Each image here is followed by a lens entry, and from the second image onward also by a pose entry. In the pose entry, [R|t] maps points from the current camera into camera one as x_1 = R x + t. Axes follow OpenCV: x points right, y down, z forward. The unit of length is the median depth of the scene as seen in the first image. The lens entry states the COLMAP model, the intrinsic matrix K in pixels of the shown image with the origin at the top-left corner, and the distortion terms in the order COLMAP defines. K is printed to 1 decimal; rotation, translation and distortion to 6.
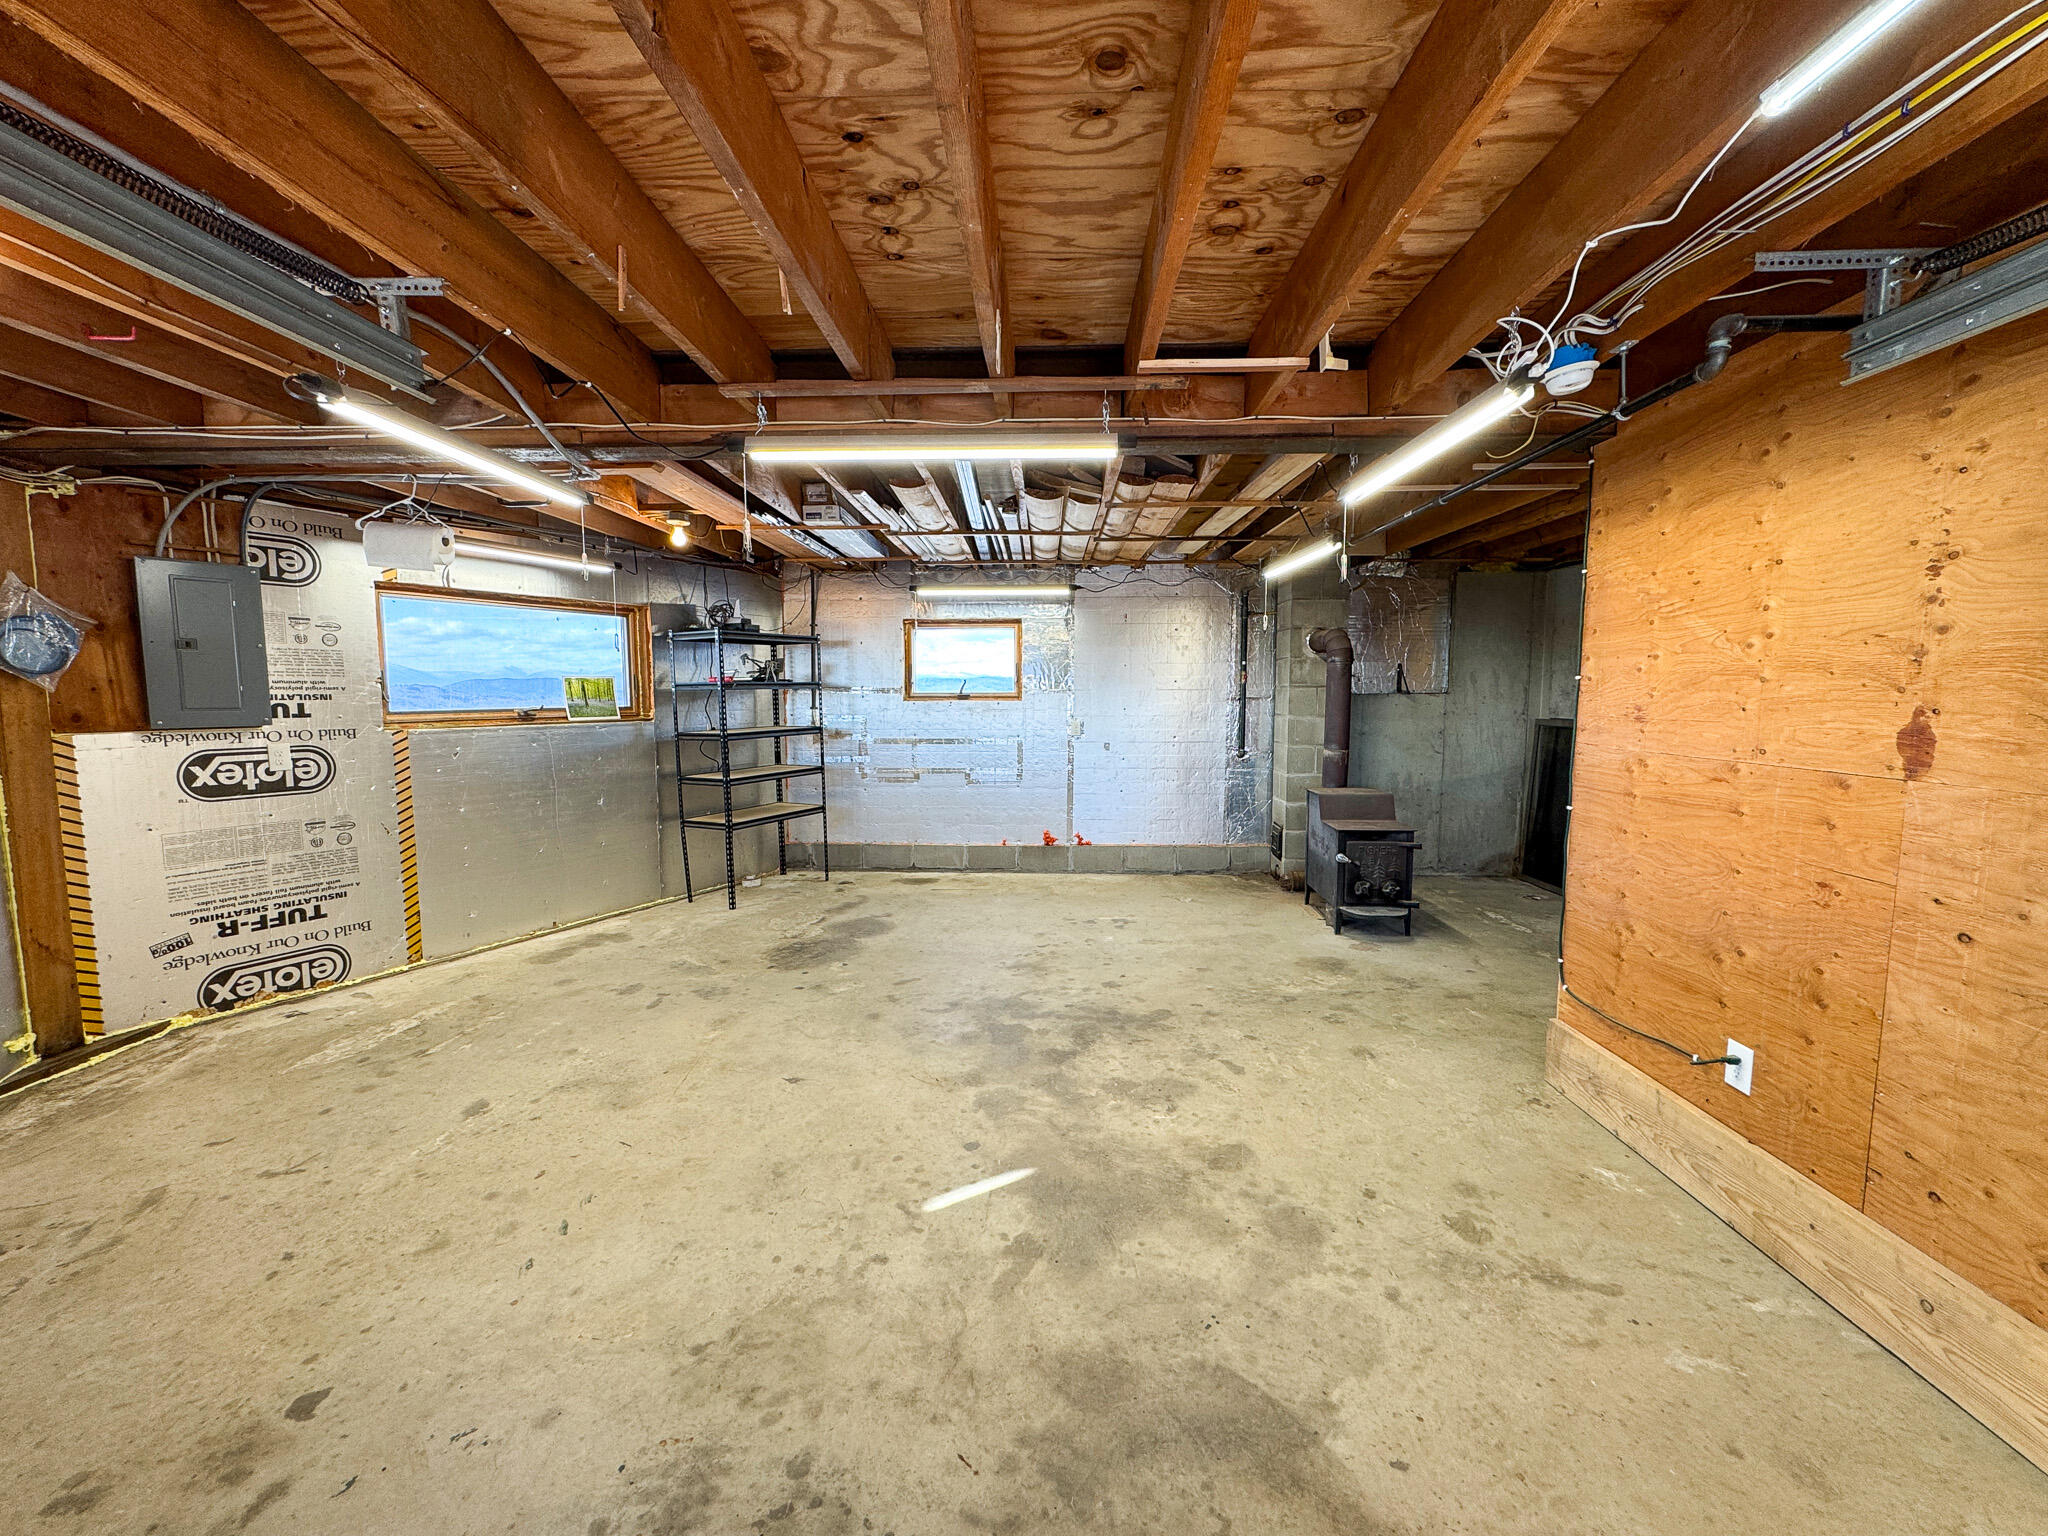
lens RADIAL K [[825.9, 0, 1025.0], [0, 825.9, 764.4], [0, 0, 1]] dist [-0.000603, -0.000128]
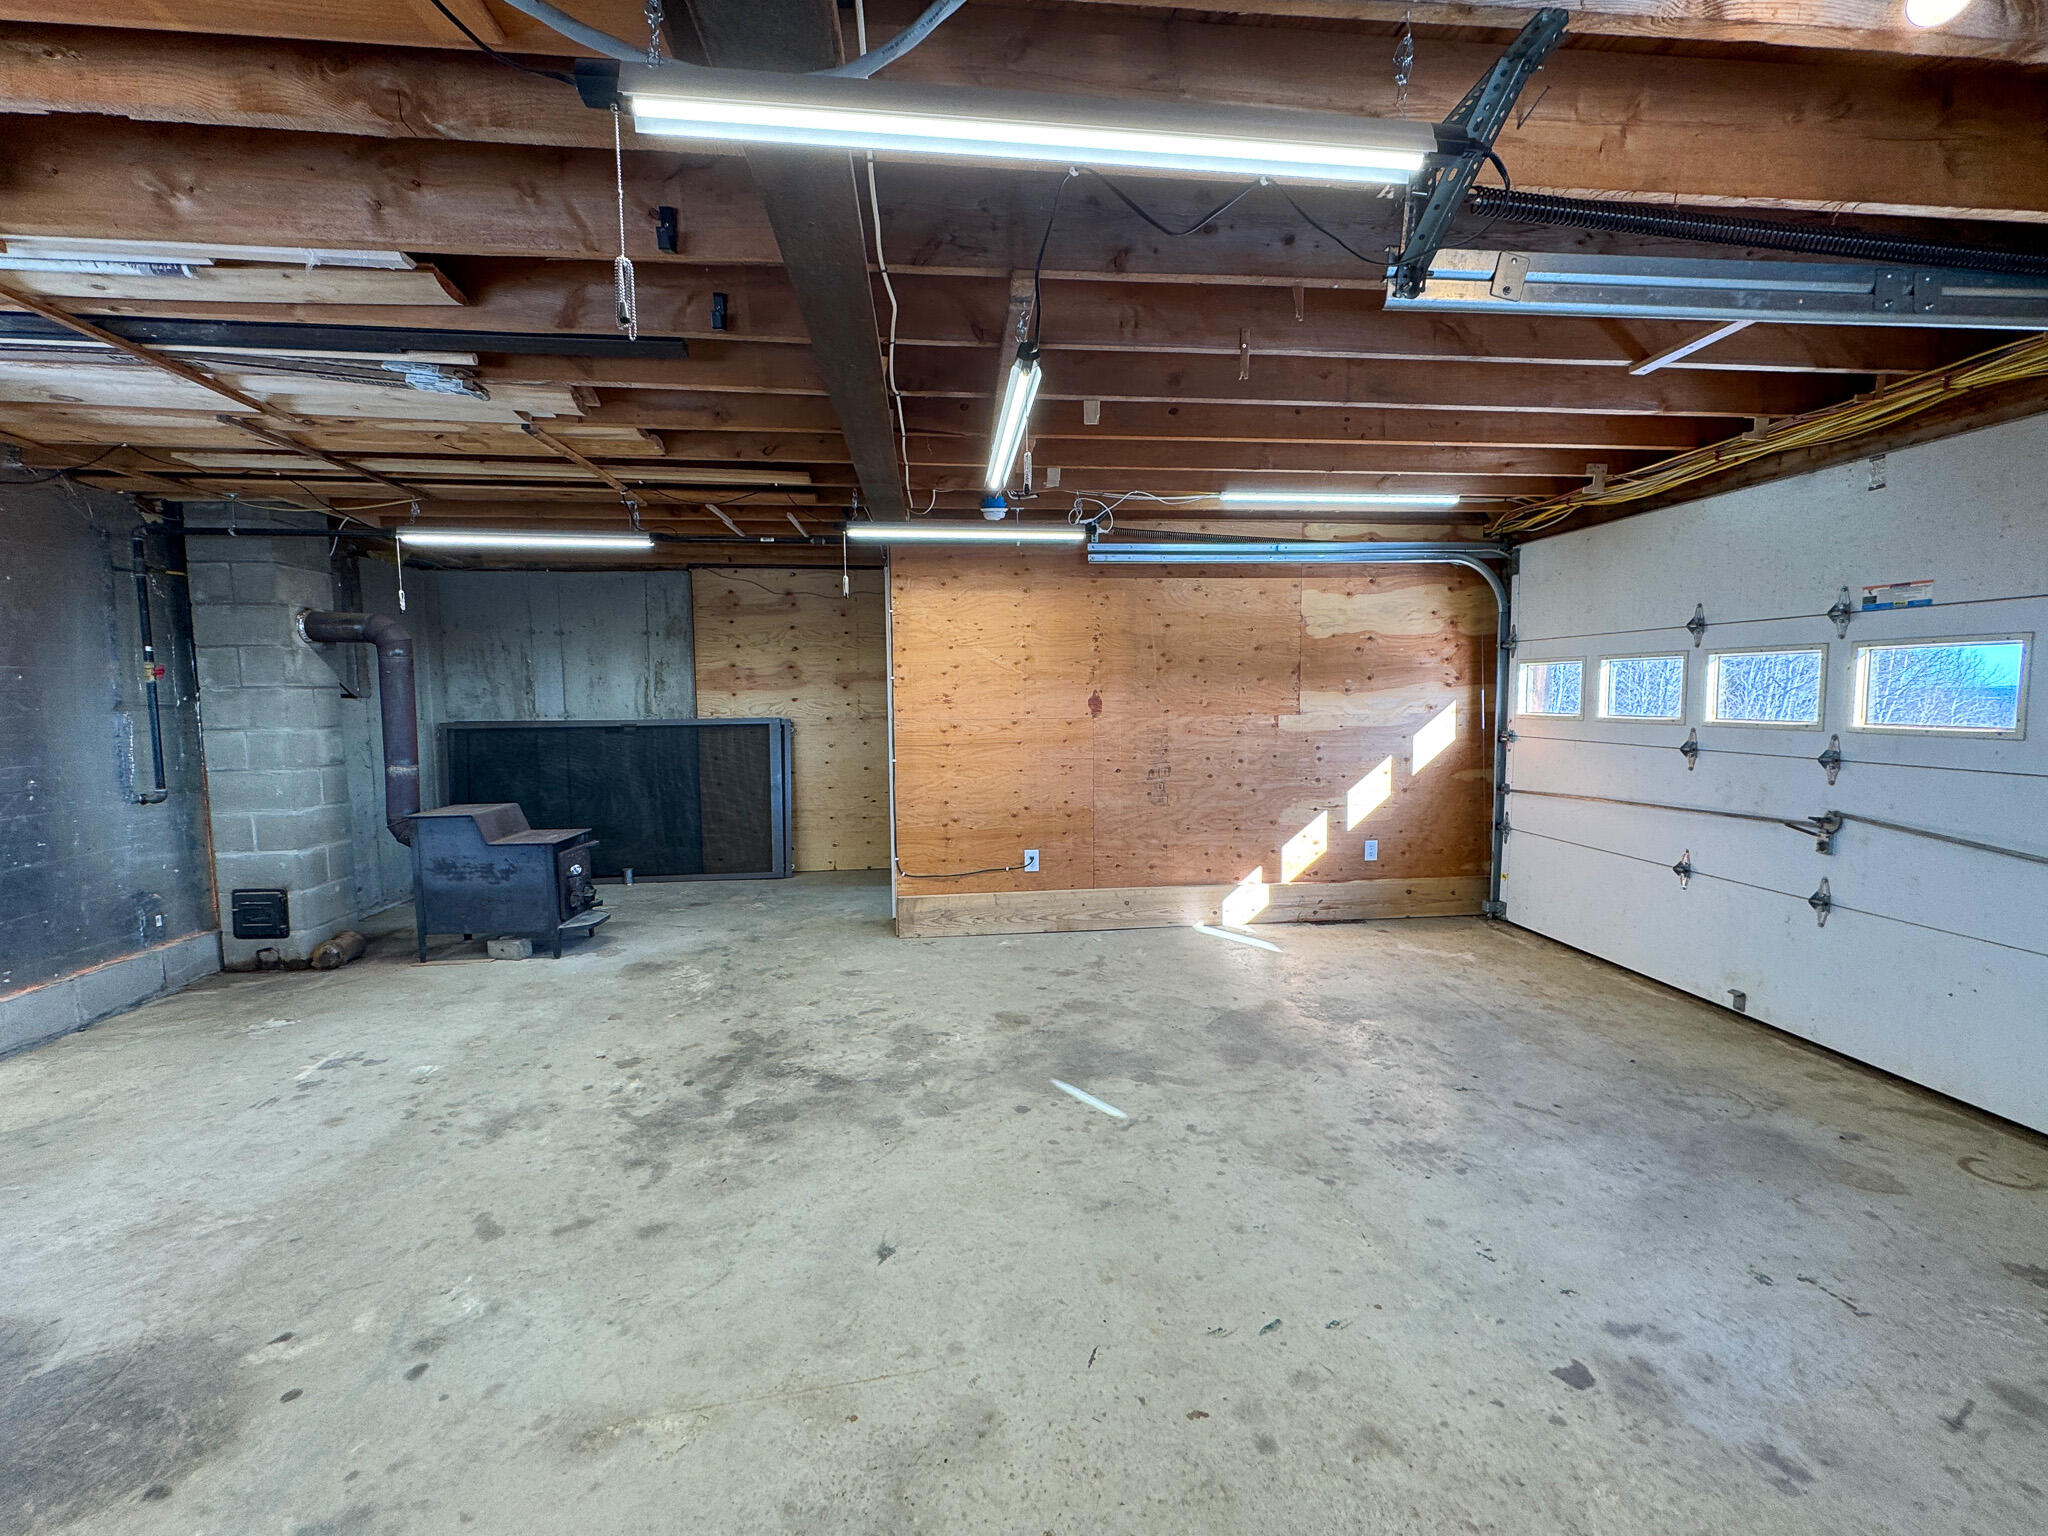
lens RADIAL K [[865.8, 0, 1020.6], [0, 865.8, 757.2], [0, 0, 1]] dist [-0.001669, 0.000291]
pose [[-0.136763, -0.069890, 0.988135, -0.823394], [0.100862, 0.991342, 0.084077, -0.055580], [-0.985456, 0.111164, -0.128529, 0.801334]]
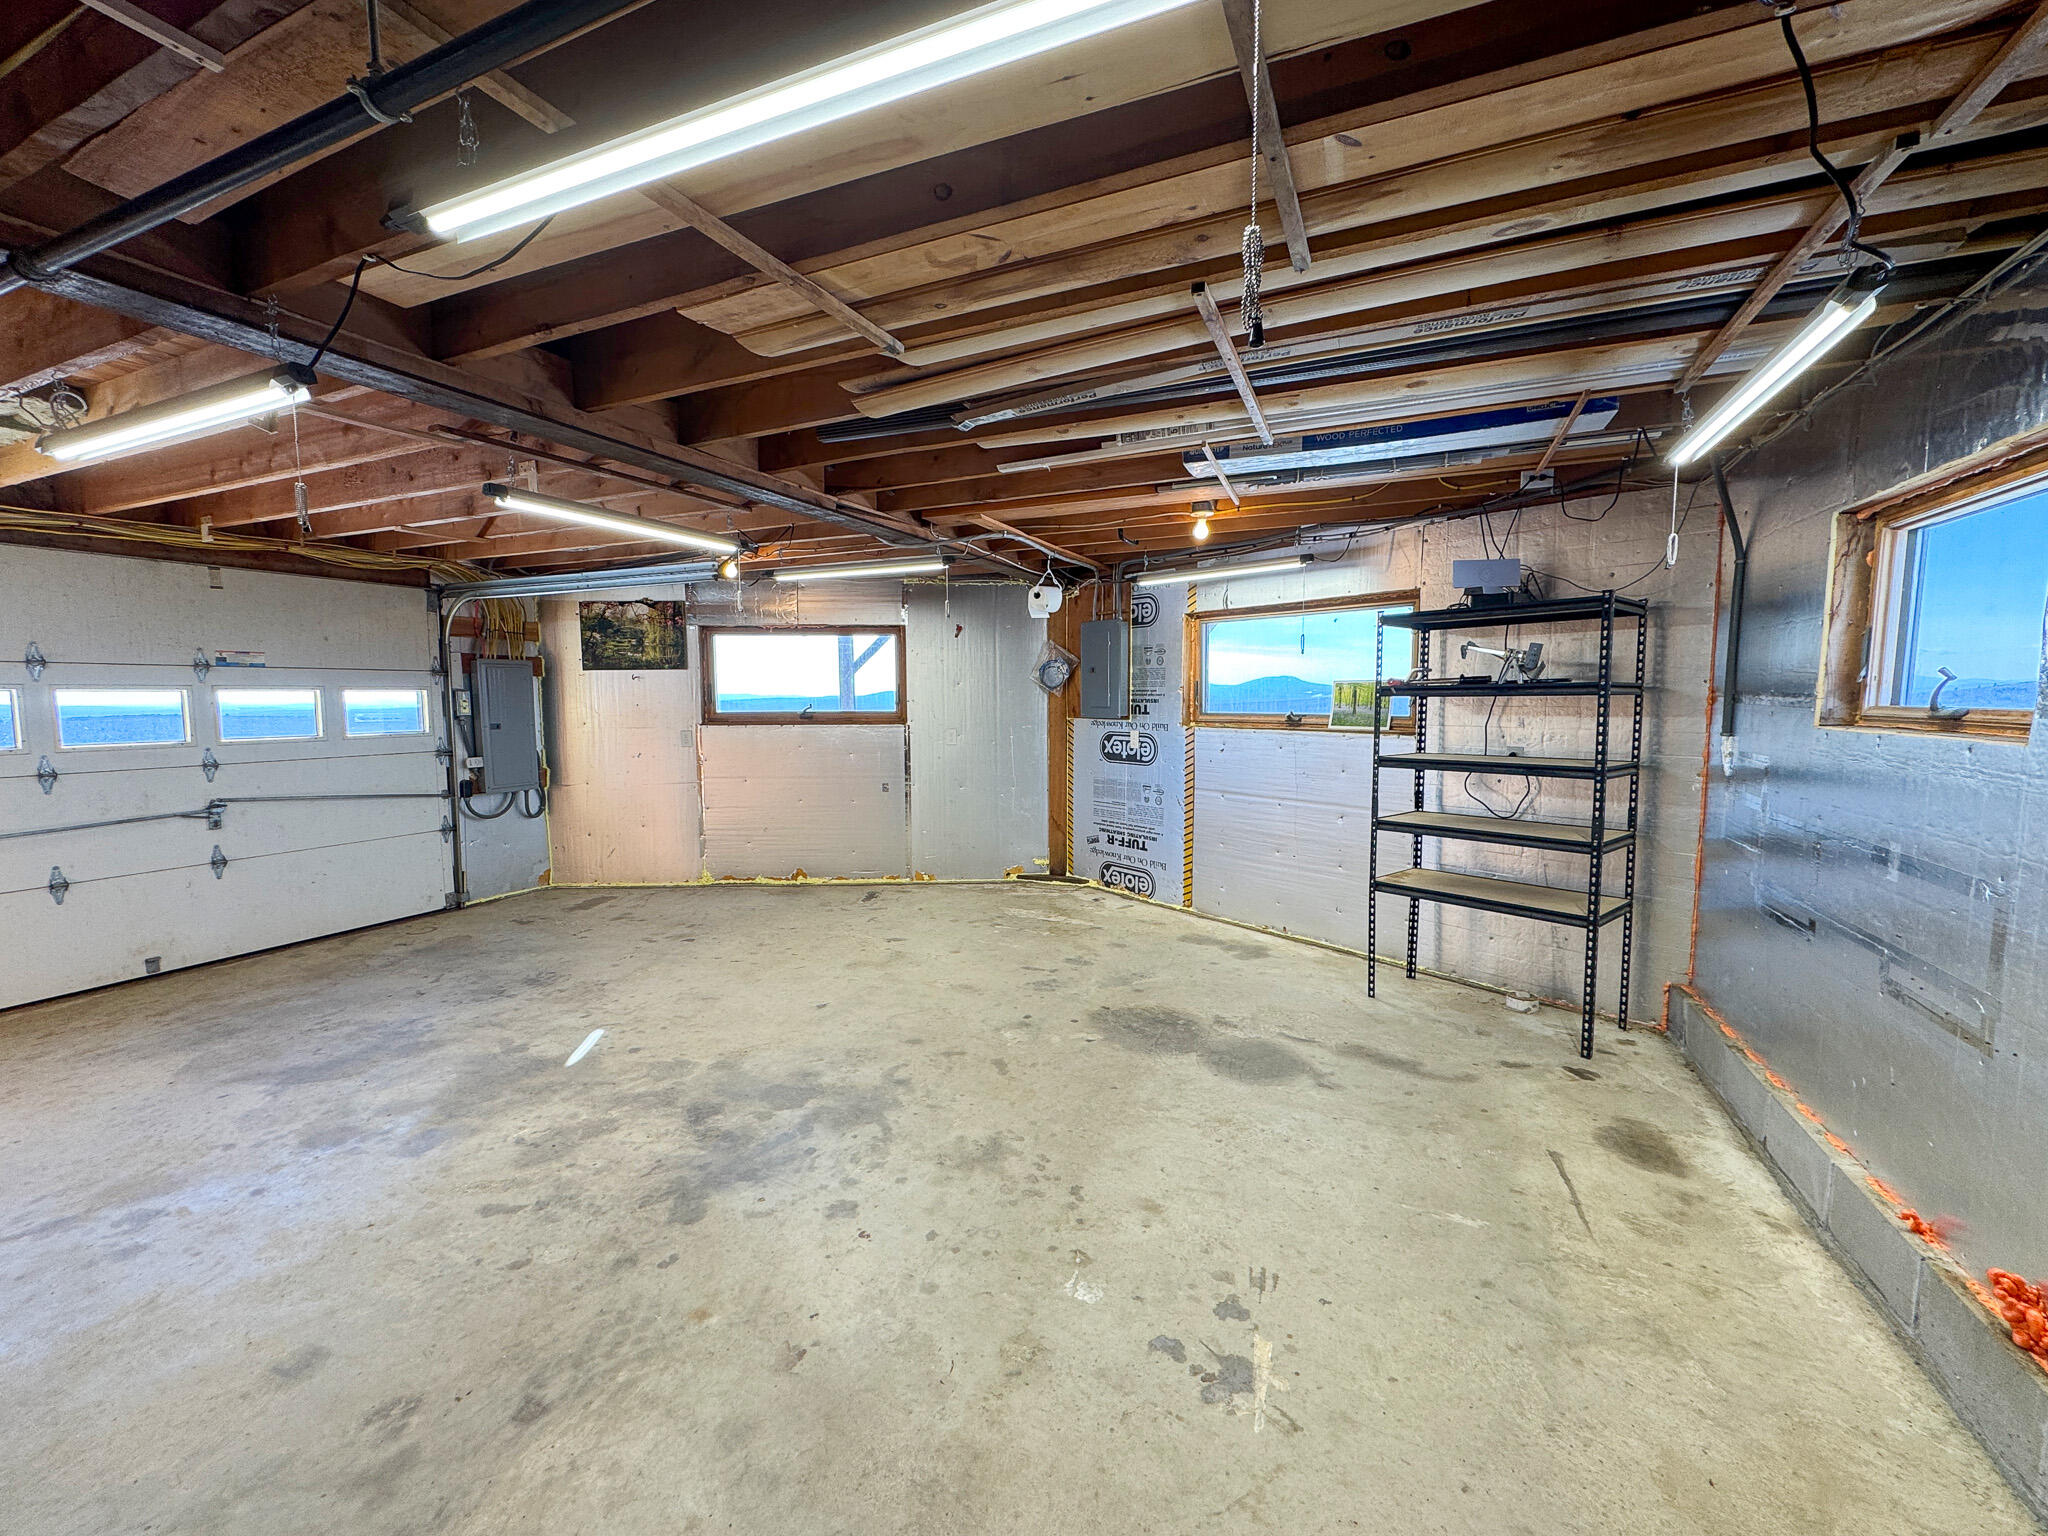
lens RADIAL K [[825.9, 0, 1020.8], [0, 825.9, 767.3], [0, 0, 1]] dist [-0.000603, -0.000128]
pose [[-0.375671, 0.087050, -0.922656, 0.642257], [-0.077159, 0.989184, 0.124743, -0.142089], [0.923535, 0.118054, -0.364891, 1.460360]]
